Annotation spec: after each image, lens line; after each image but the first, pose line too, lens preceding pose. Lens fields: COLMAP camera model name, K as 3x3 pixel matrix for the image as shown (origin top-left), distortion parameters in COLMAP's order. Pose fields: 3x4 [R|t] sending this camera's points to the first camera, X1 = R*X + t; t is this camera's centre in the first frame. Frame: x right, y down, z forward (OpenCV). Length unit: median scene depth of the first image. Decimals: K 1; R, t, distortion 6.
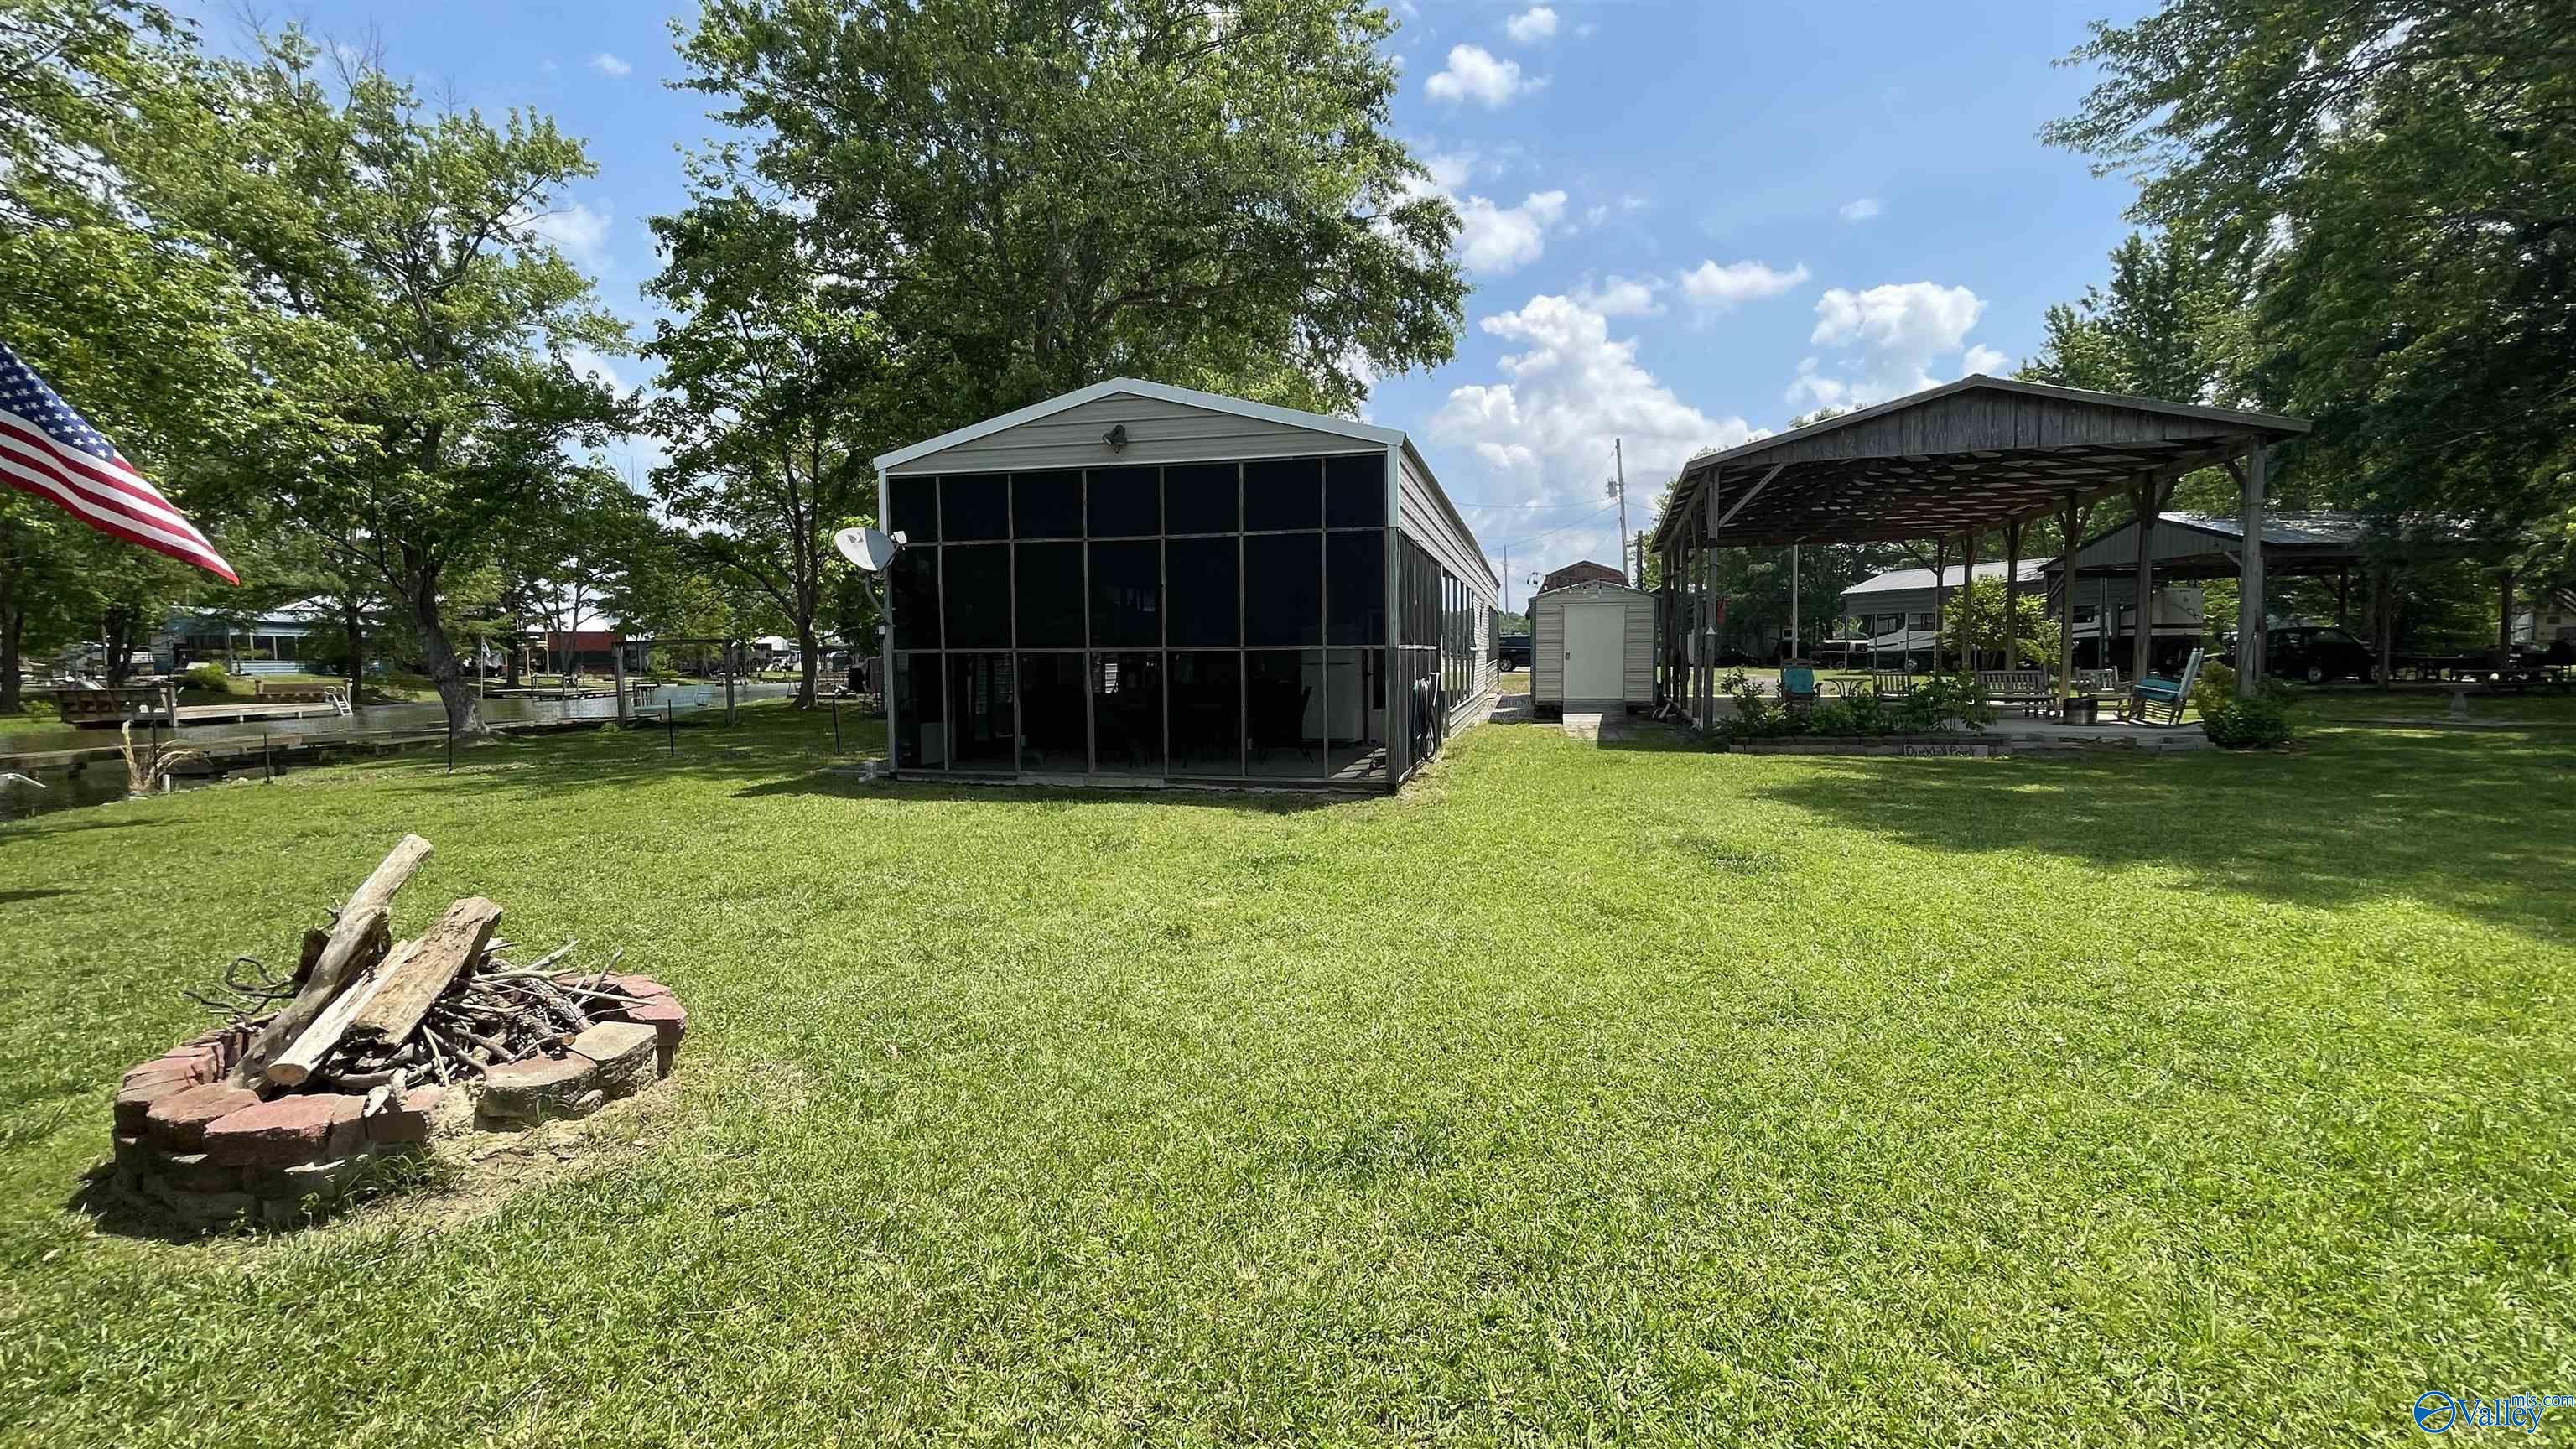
lens RADIAL K [[1045.8, 0, 1293.8], [0, 1045.8, 721.5], [0, 0, 1]] dist [0.000079, 0.000730]
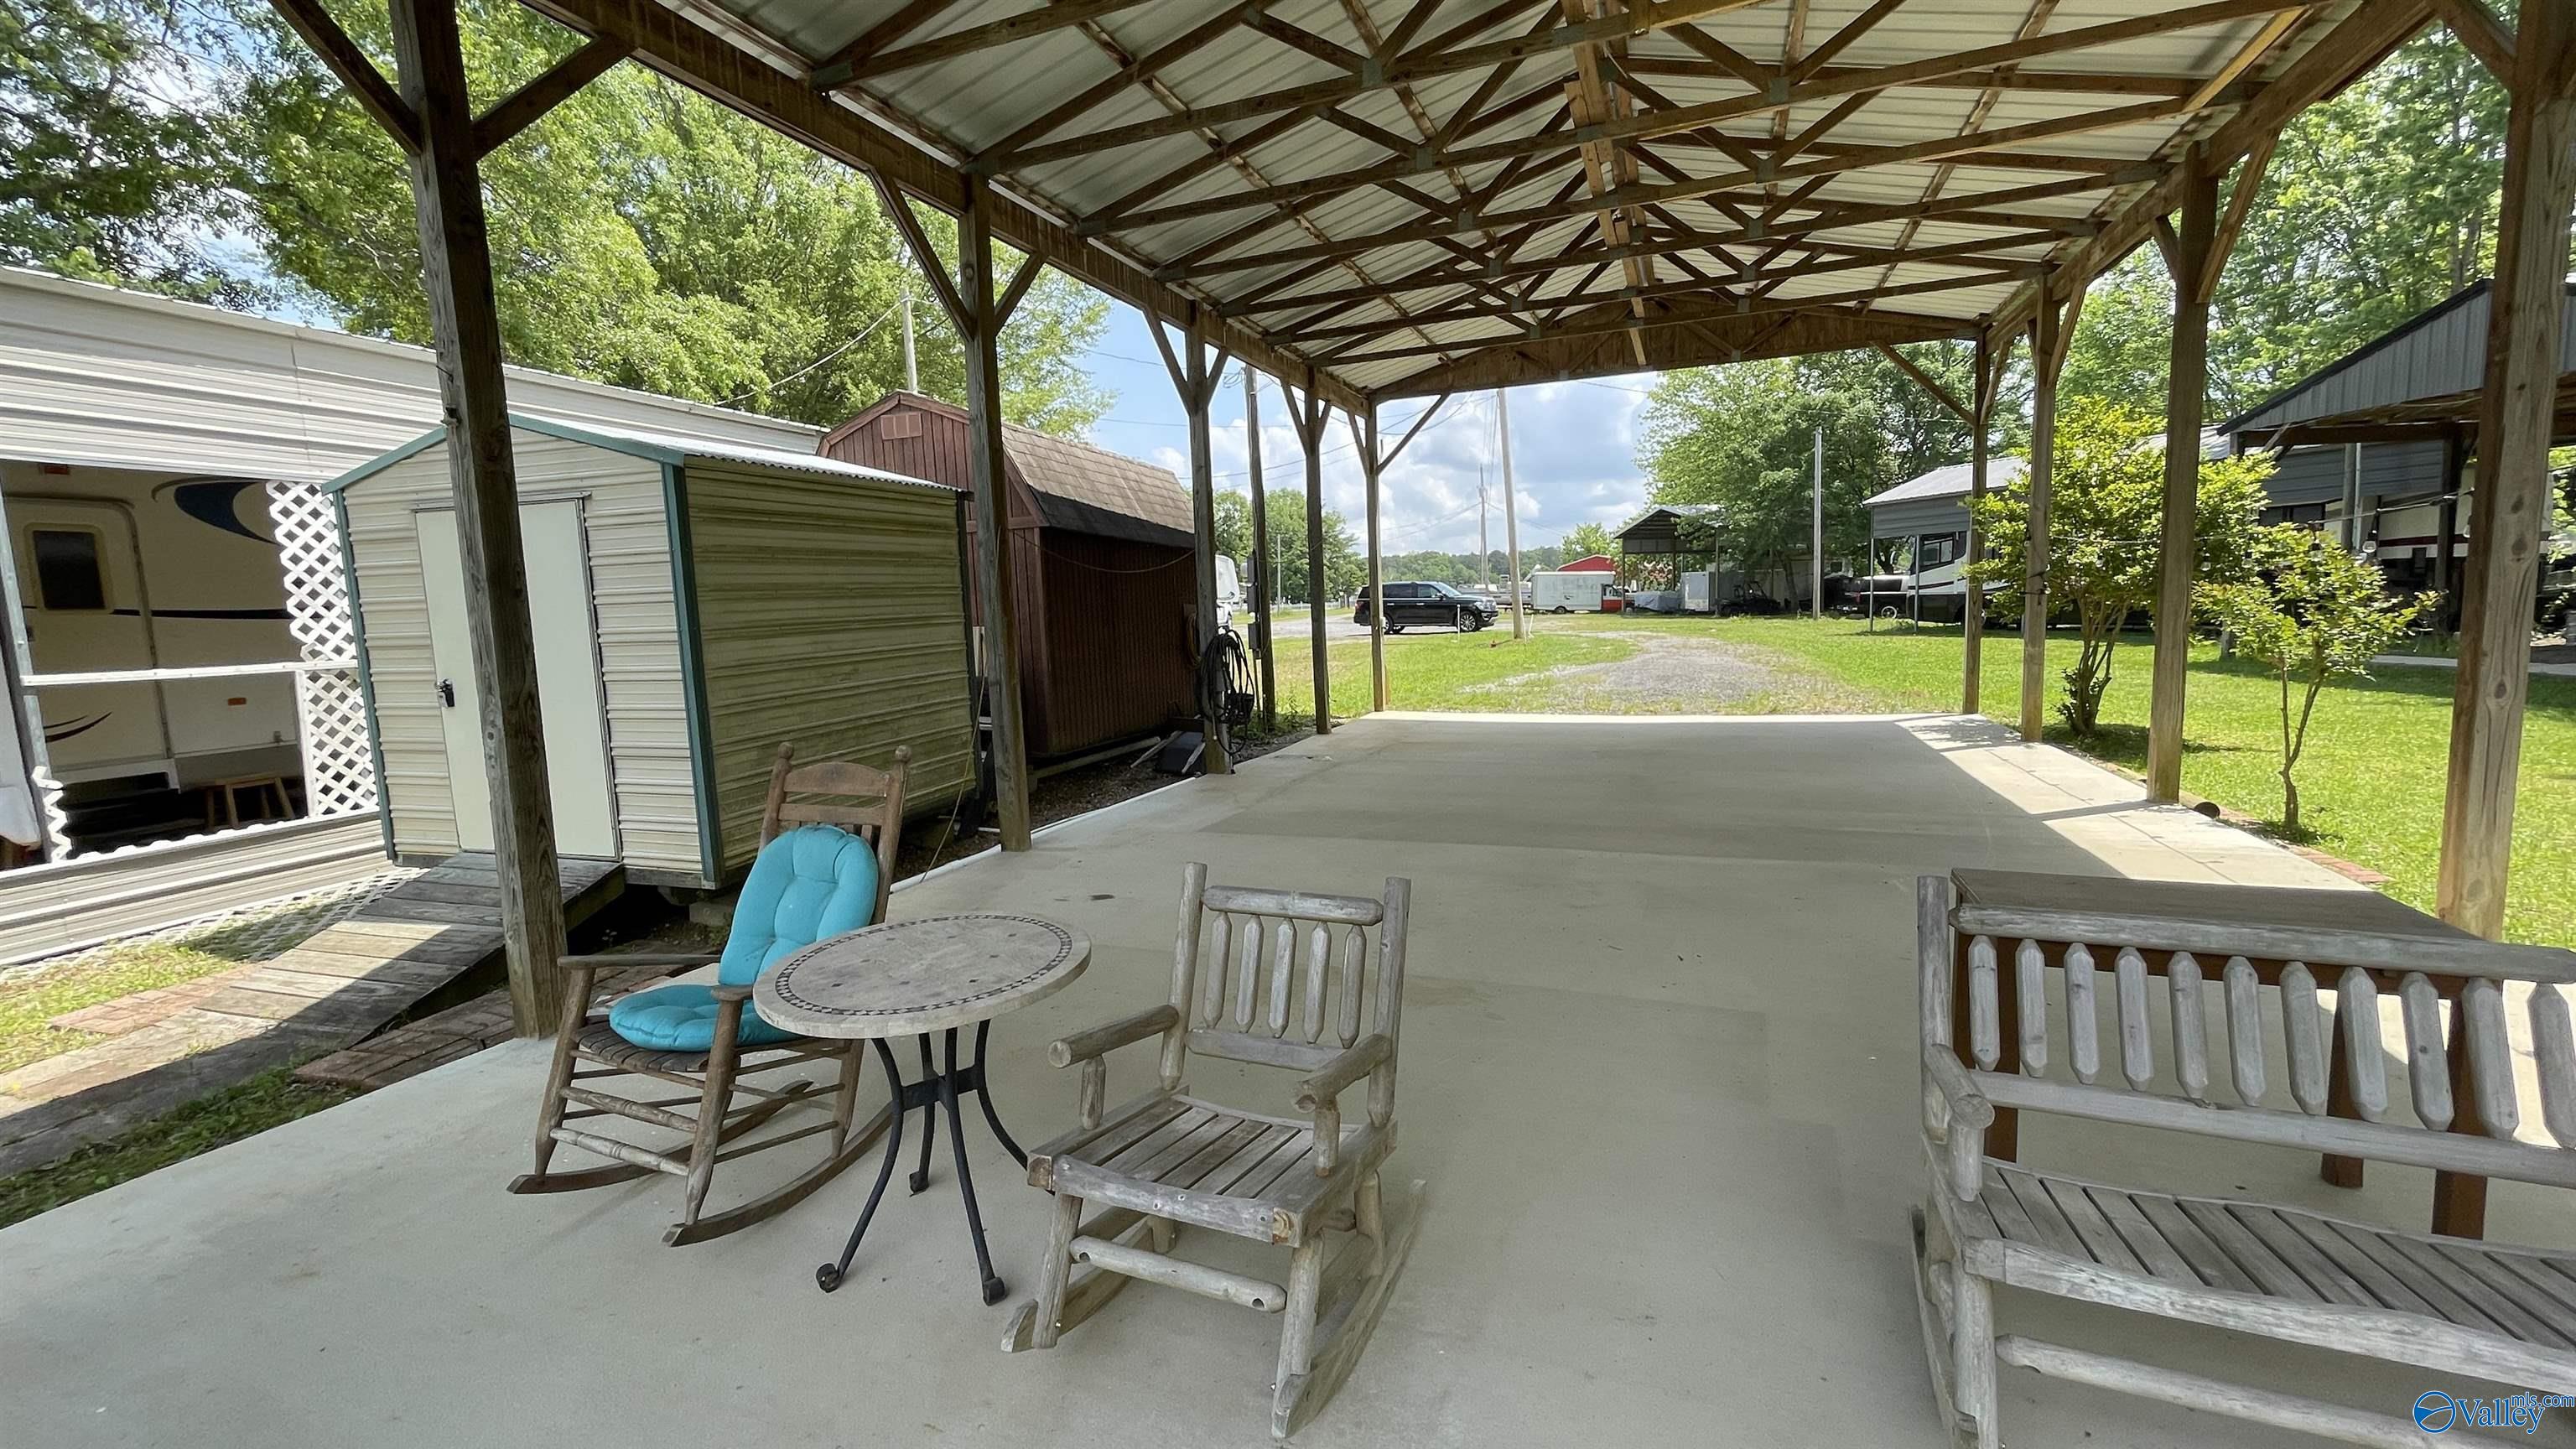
lens RADIAL K [[1020.3, 0, 1284.8], [0, 1020.3, 719.5], [0, 0, 1]] dist [-0.001329, 0.000072]
pose [[0.995372, -0.013854, -0.095090, 0.431121], [0.018877, 0.998462, 0.052130, -0.056550], [0.094222, -0.053684, 0.994103, 0.642644]]
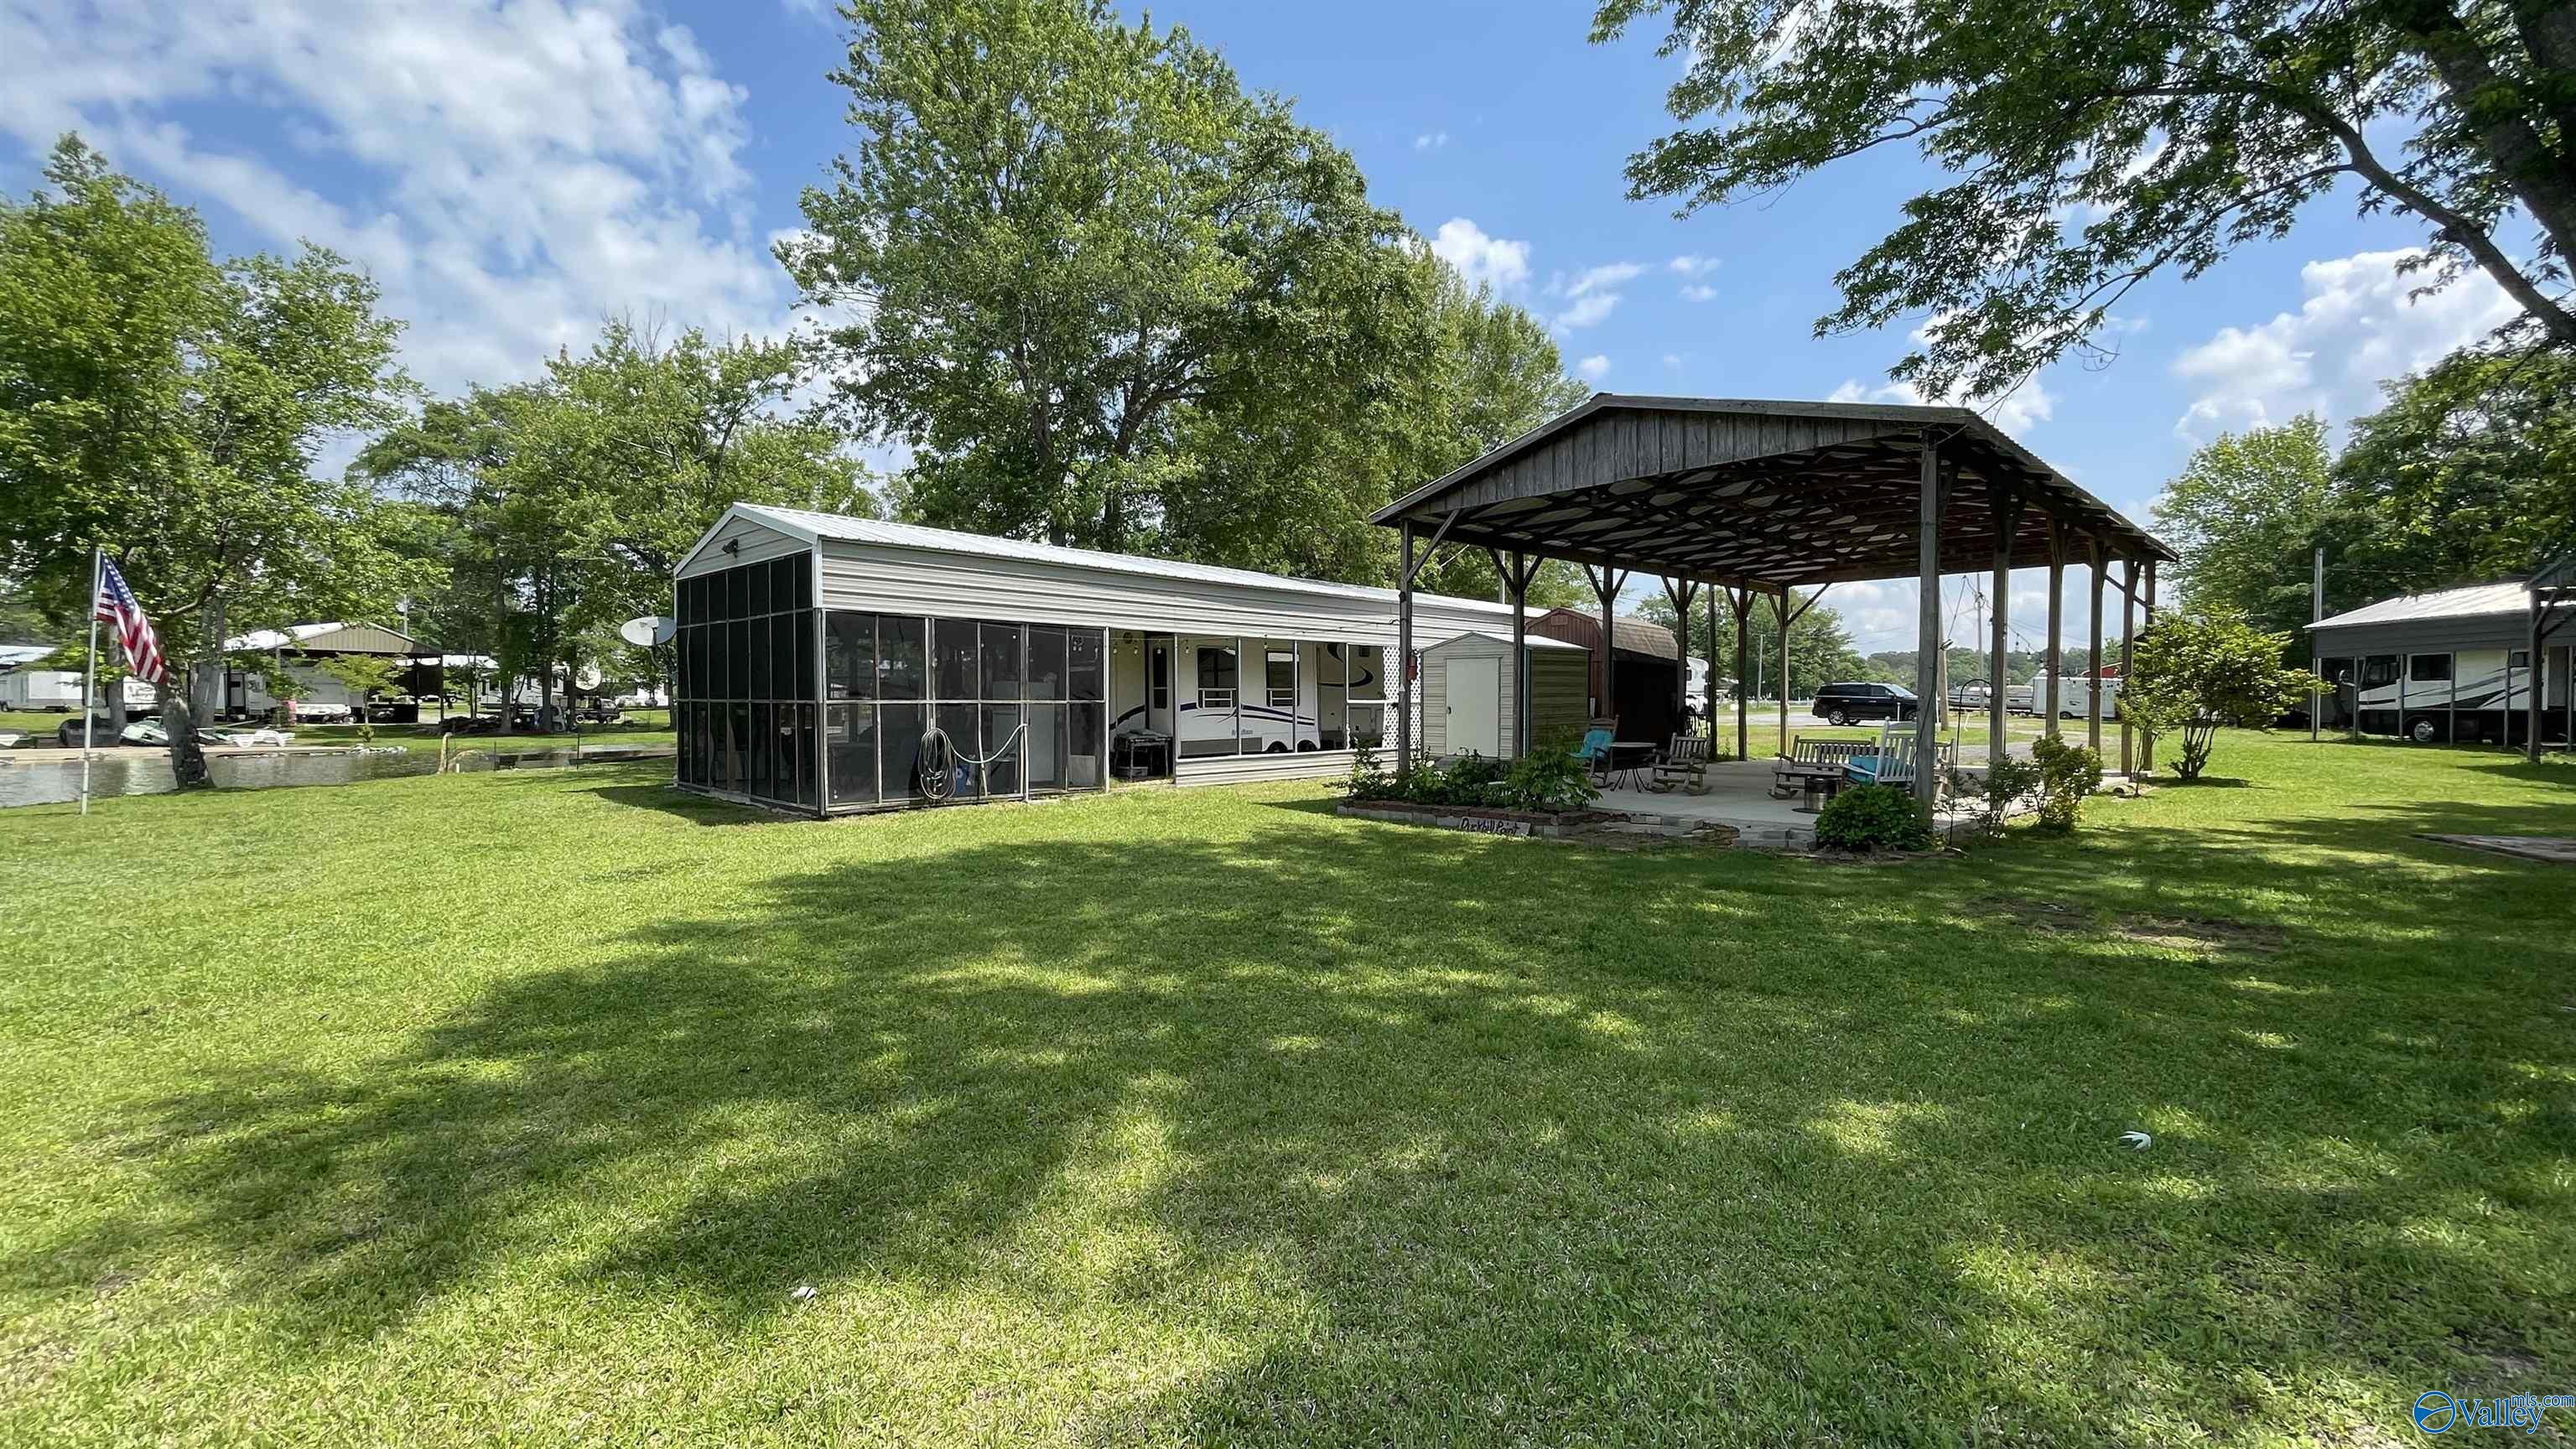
lens RADIAL K [[1045.8, 0, 1289.0], [0, 1045.8, 713.3], [0, 0, 1]] dist [0.000079, 0.000730]
pose [[0.863149, 0.018686, -0.504604, 0.526486], [-0.042678, 0.998439, -0.036029, -0.017046], [0.503143, 0.052634, 0.862599, 0.089873]]
